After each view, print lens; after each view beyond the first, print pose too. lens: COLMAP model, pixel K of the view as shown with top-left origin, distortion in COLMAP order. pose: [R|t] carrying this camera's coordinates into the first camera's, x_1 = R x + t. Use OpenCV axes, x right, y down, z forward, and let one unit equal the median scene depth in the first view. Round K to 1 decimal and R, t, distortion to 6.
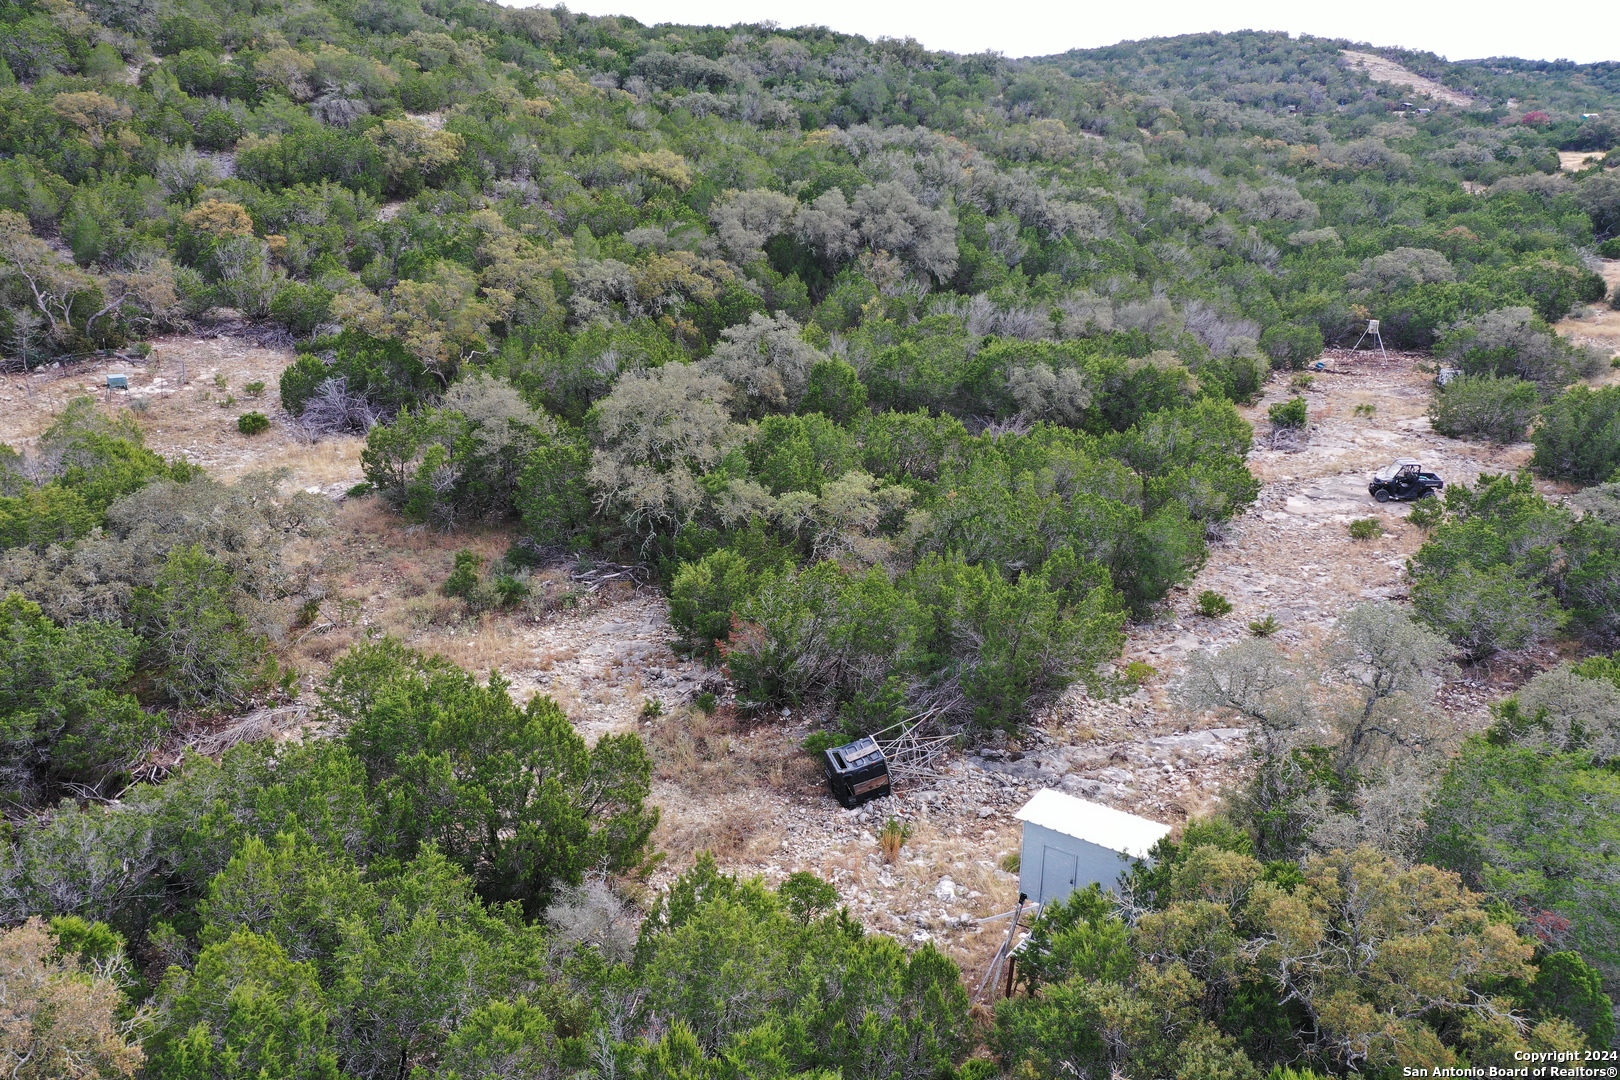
lens RADIAL K [[1294.7, 0, 812.9], [0, 1294.7, 542.3], [0, 0, 1]] dist [0.024380, 0.003438]
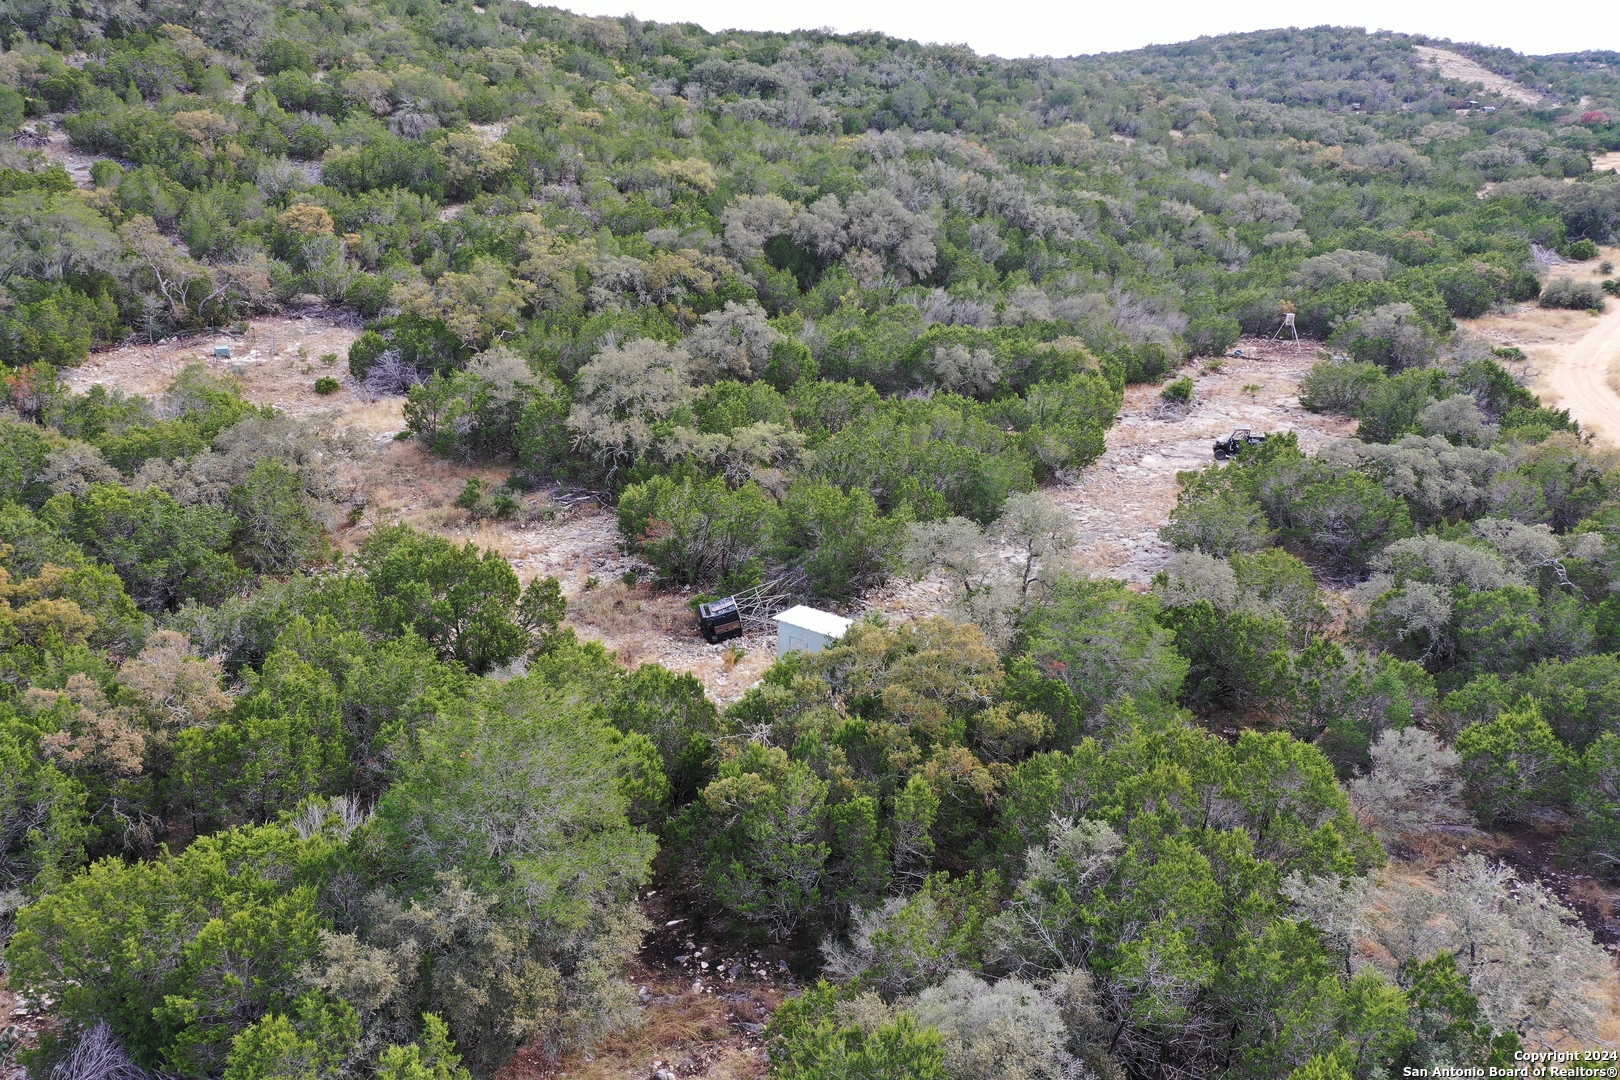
lens RADIAL K [[1294.7, 0, 812.4], [0, 1294.7, 540.8], [0, 0, 1]] dist [0.024380, 0.003438]
pose [[0.997946, 0.020144, -0.060806, 0.083132], [-0.019907, 0.999792, 0.004497, 0.030632], [0.060884, -0.003278, 0.998139, -0.158676]]
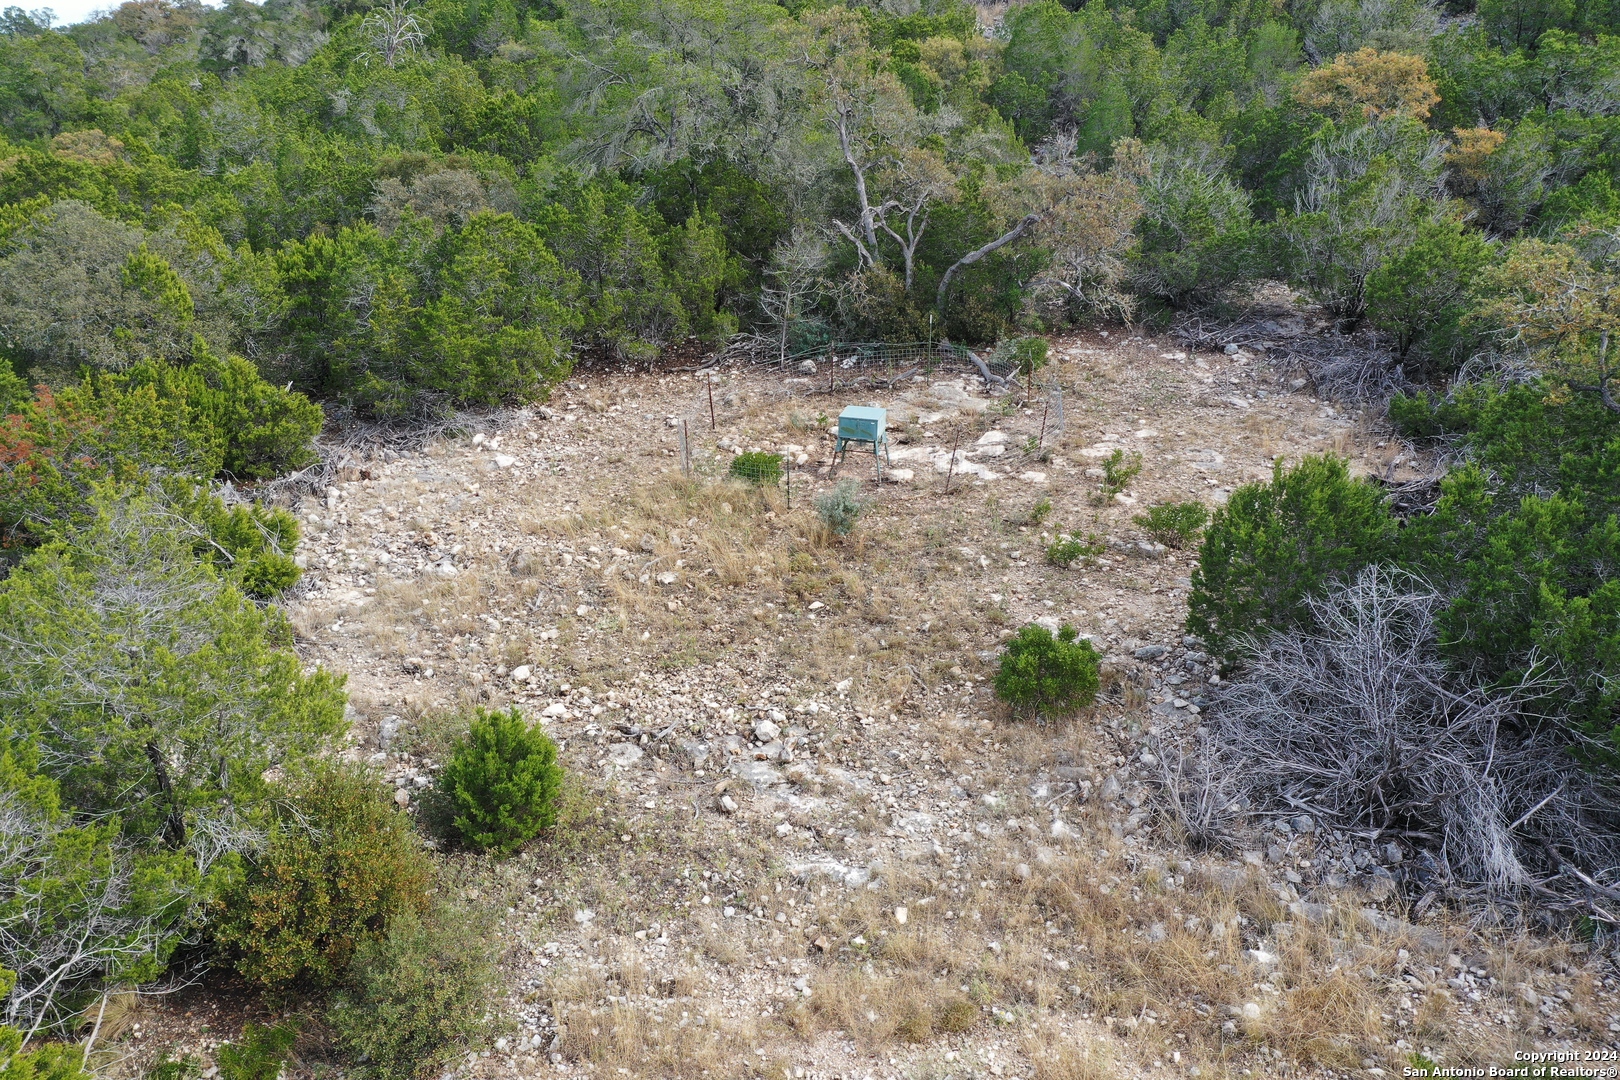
lens RADIAL K [[1294.7, 0, 812.8], [0, 1294.7, 545.8], [0, 0, 1]] dist [0.024380, 0.003438]
pose [[0.610732, 0.245492, -0.752822, -0.191662], [-0.256202, 0.960850, 0.105484, -0.095458], [0.749244, 0.128452, 0.649717, 0.569672]]
